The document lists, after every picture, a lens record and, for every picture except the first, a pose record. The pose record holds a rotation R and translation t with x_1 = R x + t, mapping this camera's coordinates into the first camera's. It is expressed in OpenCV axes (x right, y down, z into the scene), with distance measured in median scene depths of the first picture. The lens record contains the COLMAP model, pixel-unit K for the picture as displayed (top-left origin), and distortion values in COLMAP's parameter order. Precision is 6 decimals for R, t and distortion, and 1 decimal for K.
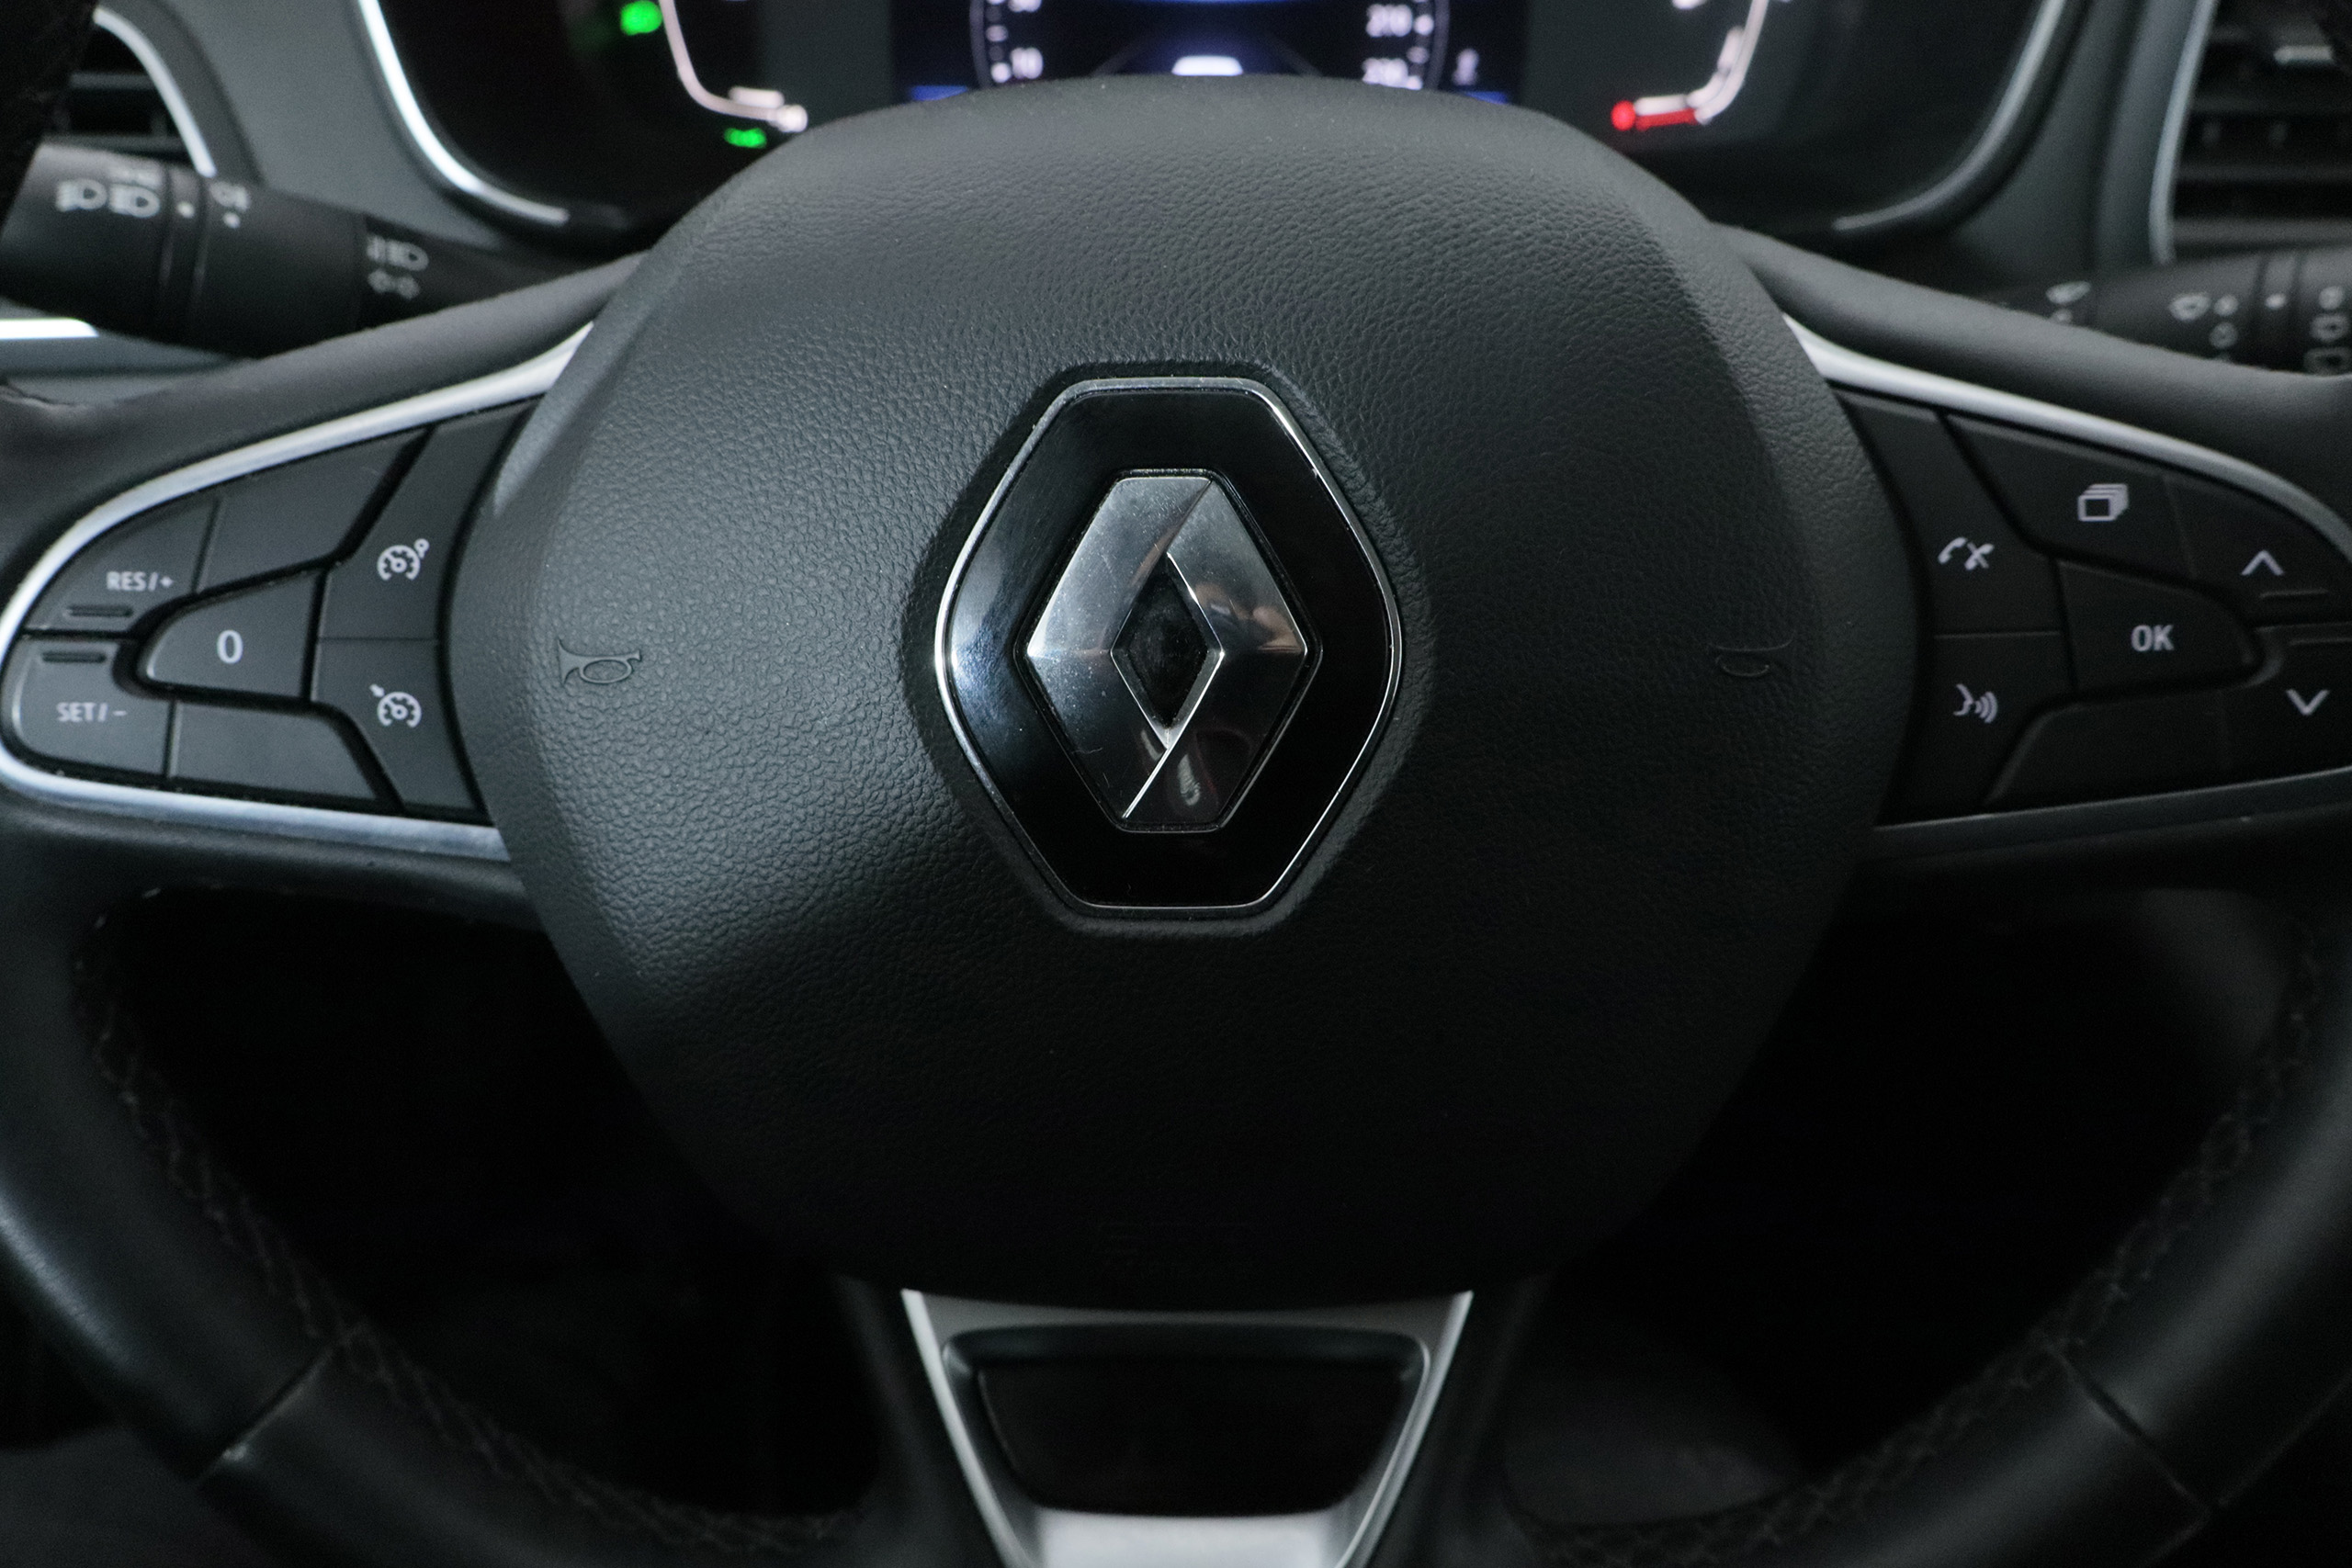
lens RADIAL K [[2178.7, 0, 1176.0], [0, 2178.7, 784.0], [0, 0, 1]] dist [0.001900, -0.007872]
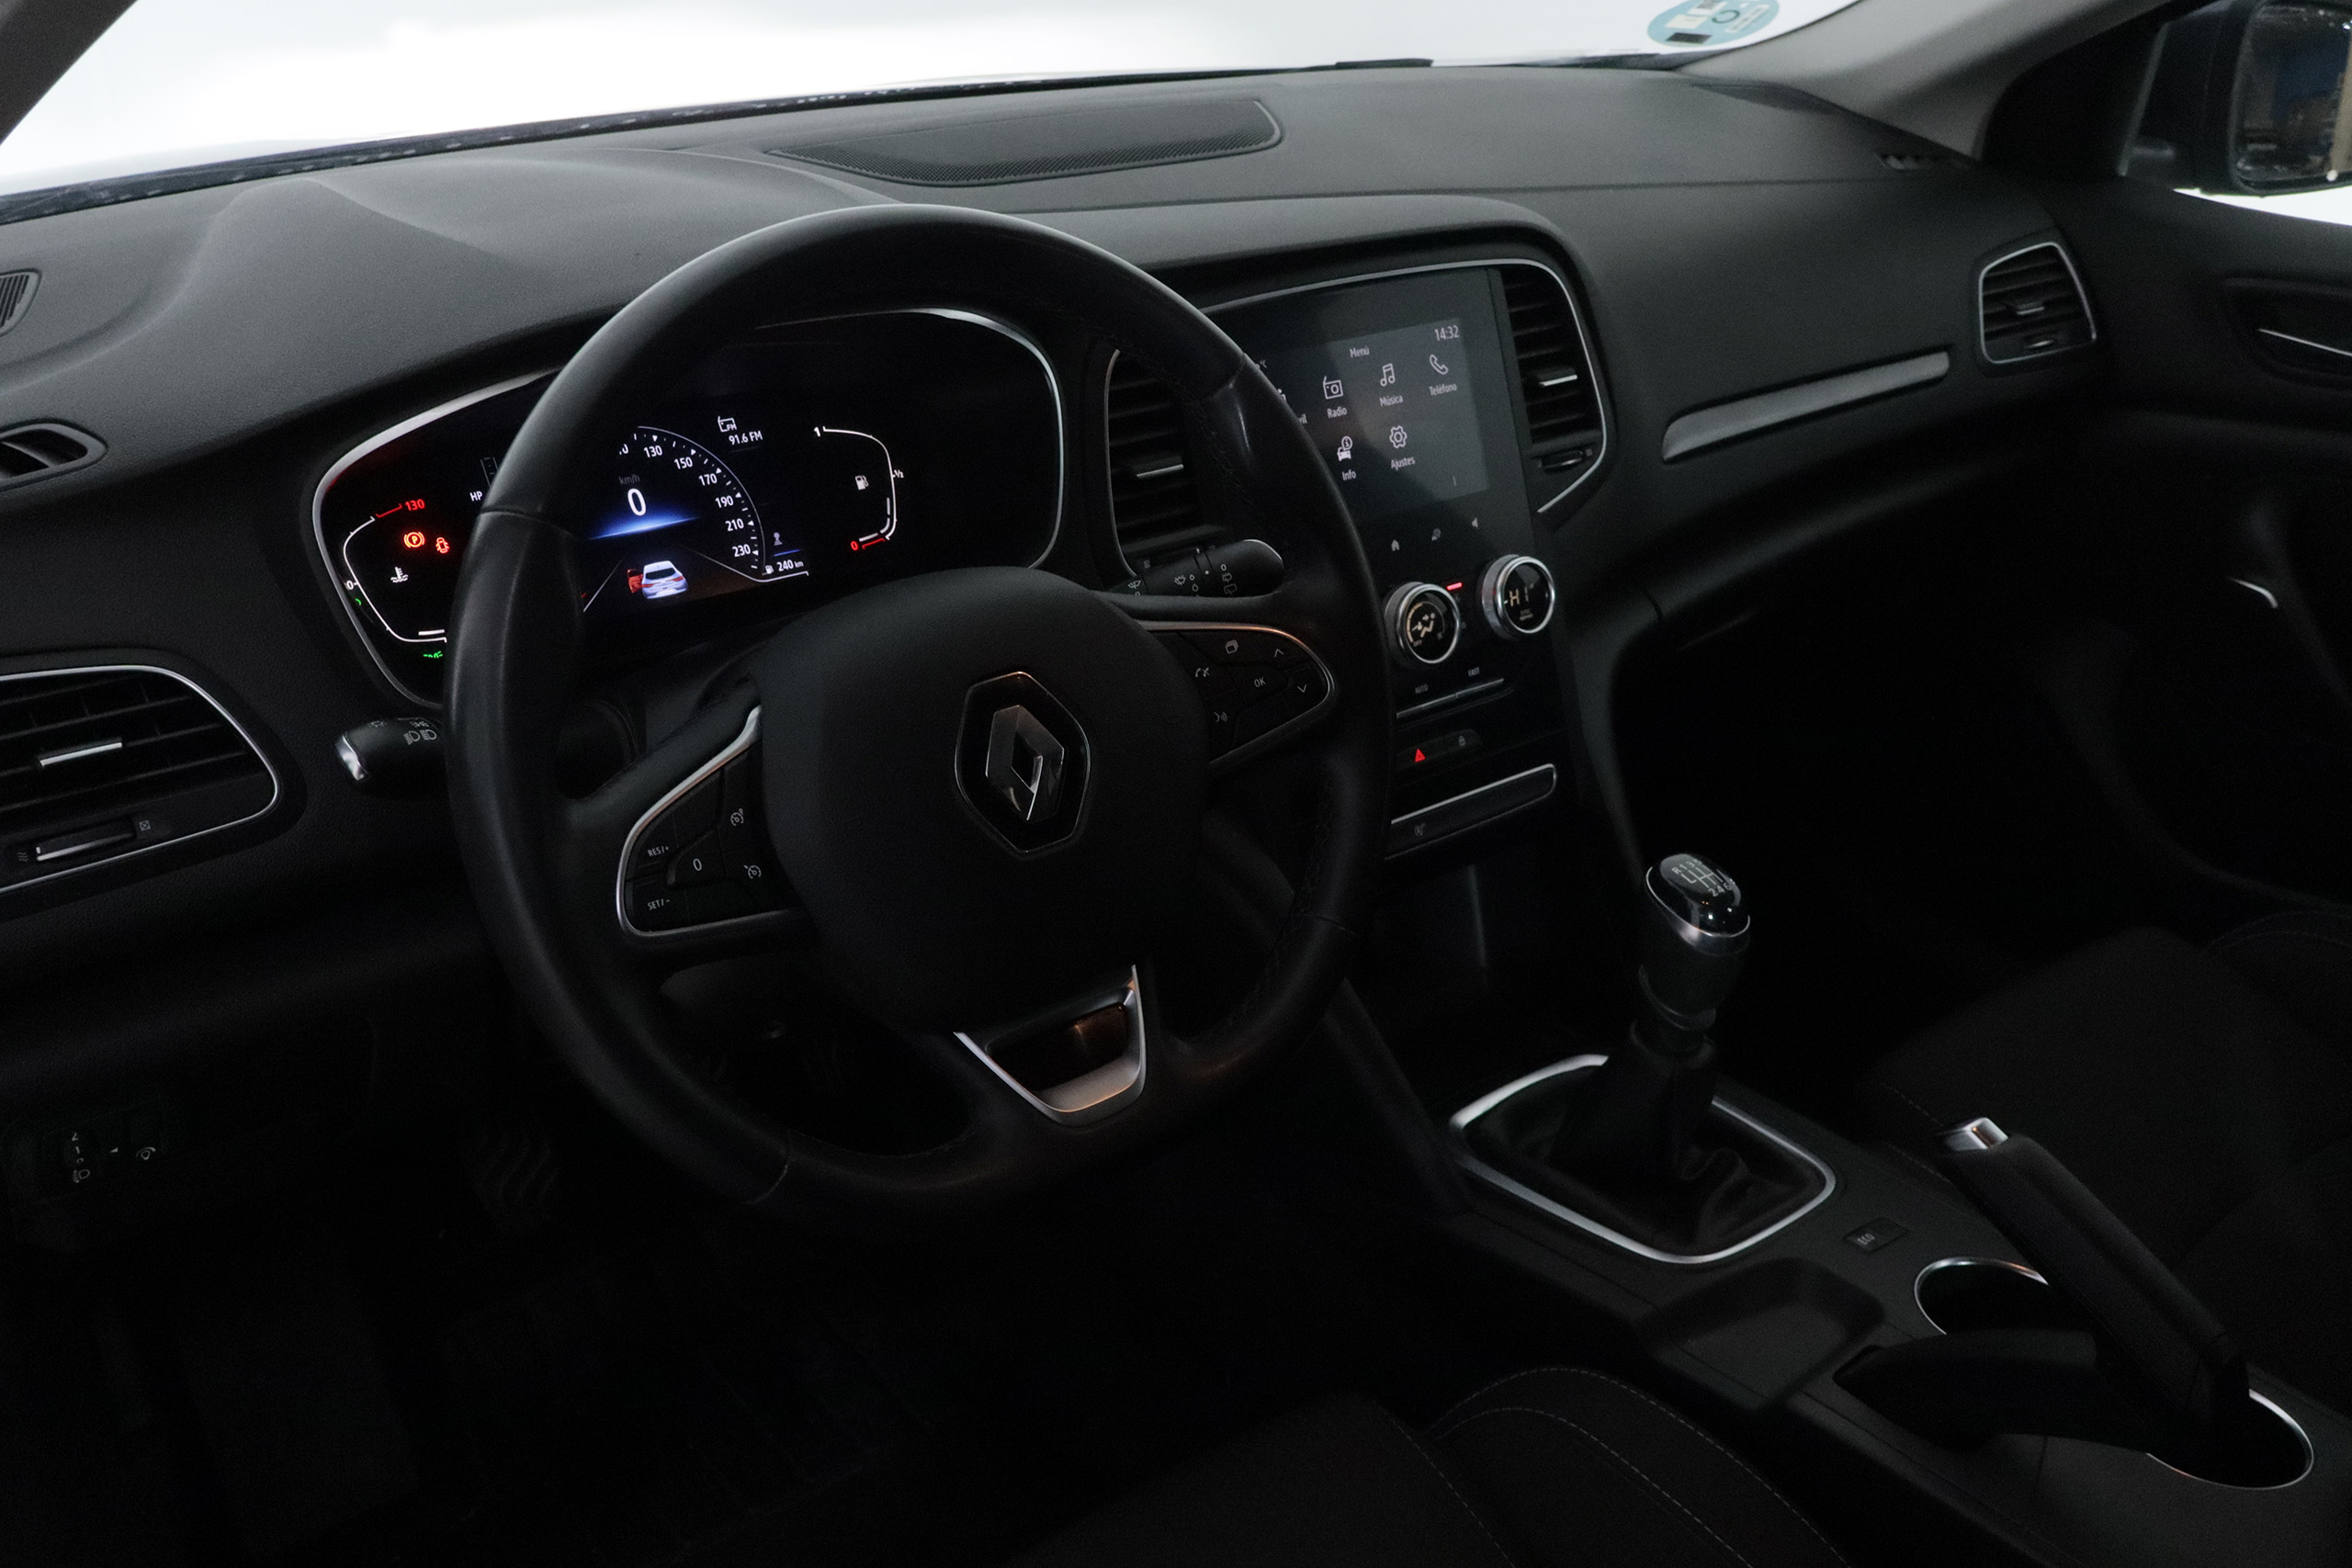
lens RADIAL K [[2044.6, 0, 1176.0], [0, 2044.6, 784.0], [0, 0, 1]] dist [0.004331, 0.003414]
pose [[0.773277, -0.267903, 0.574692, -1.263559], [0.337747, 0.941105, -0.015743, 0.071607], [-0.536628, 0.206274, 0.818219, -1.223197]]
